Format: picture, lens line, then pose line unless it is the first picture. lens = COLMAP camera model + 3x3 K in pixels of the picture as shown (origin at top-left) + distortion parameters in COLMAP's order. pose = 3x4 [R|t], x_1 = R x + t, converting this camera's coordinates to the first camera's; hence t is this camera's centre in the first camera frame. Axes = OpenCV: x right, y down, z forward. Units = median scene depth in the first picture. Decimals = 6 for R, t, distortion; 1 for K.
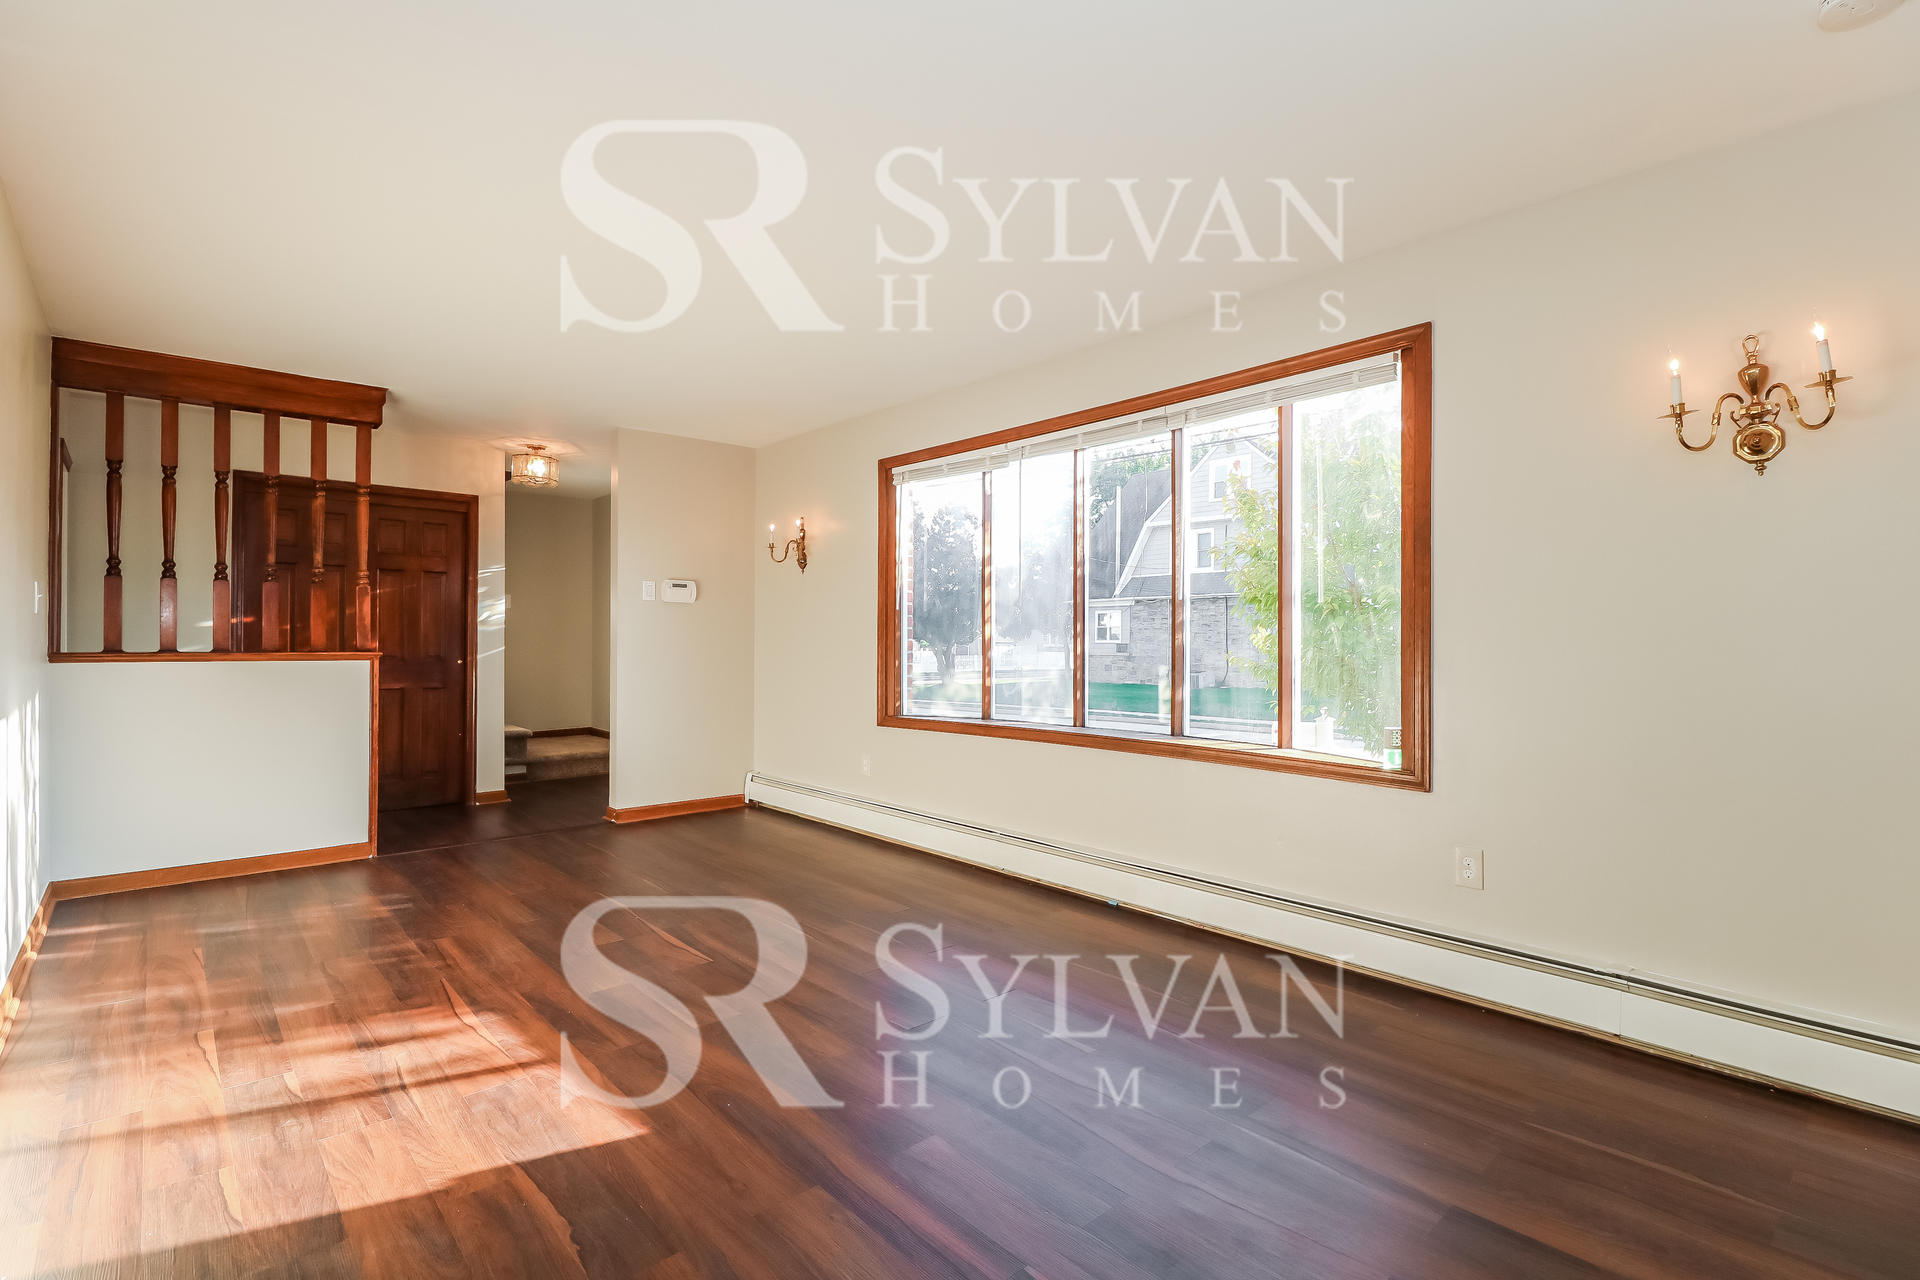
lens RADIAL K [[887.6, 0, 959.4], [0, 887.6, 637.0], [0, 0, 1]] dist [-0.000311, 0.000004]
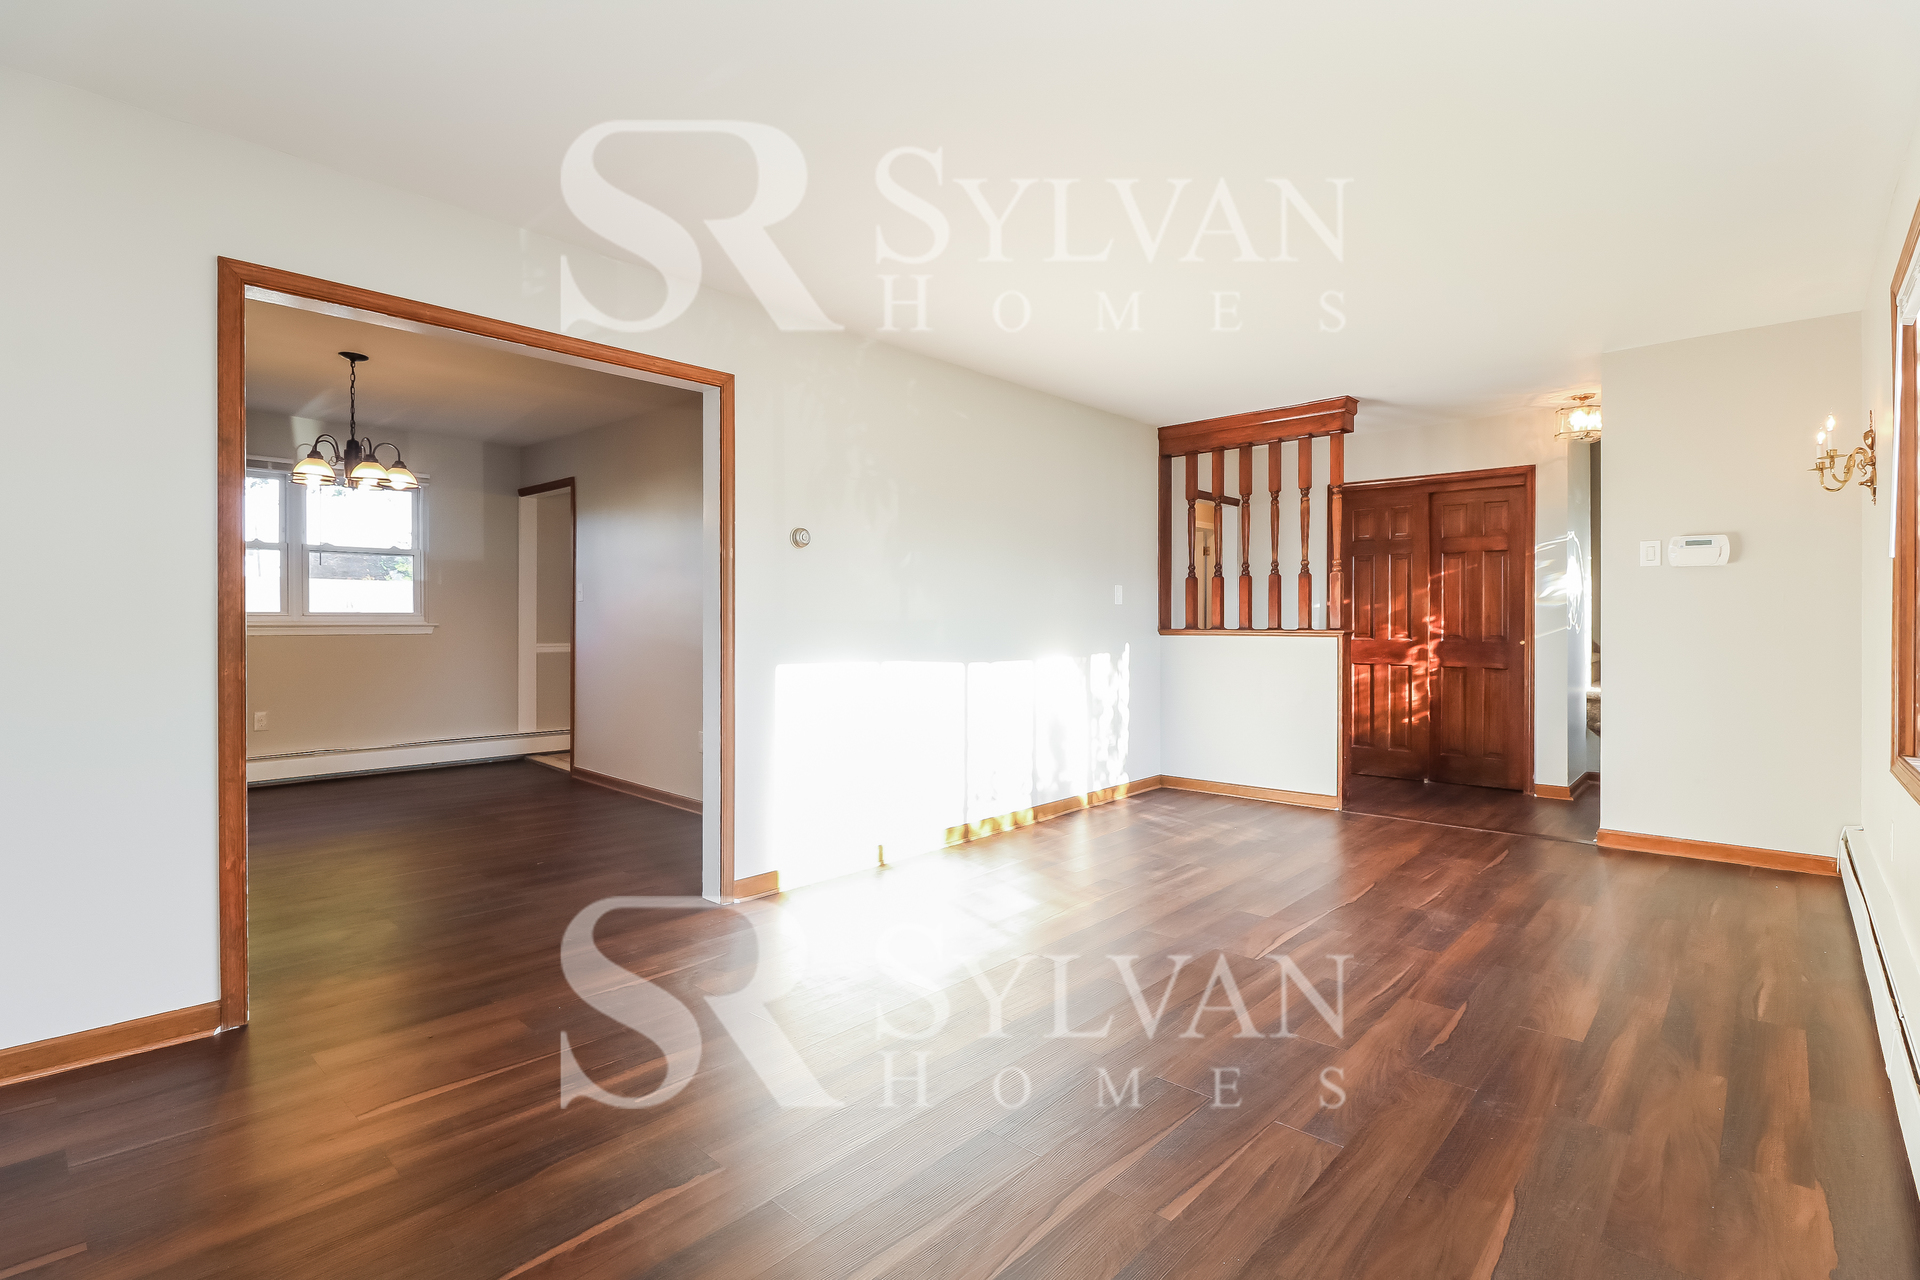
lens RADIAL K [[887.6, 0, 959.4], [0, 887.6, 631.8], [0, 0, 1]] dist [-0.000311, 0.000004]
pose [[0.090623, 0.008567, -0.995848, 0.357102], [0.004555, 0.999949, 0.009017, 0.005318], [0.995875, -0.005353, 0.090579, 0.339159]]
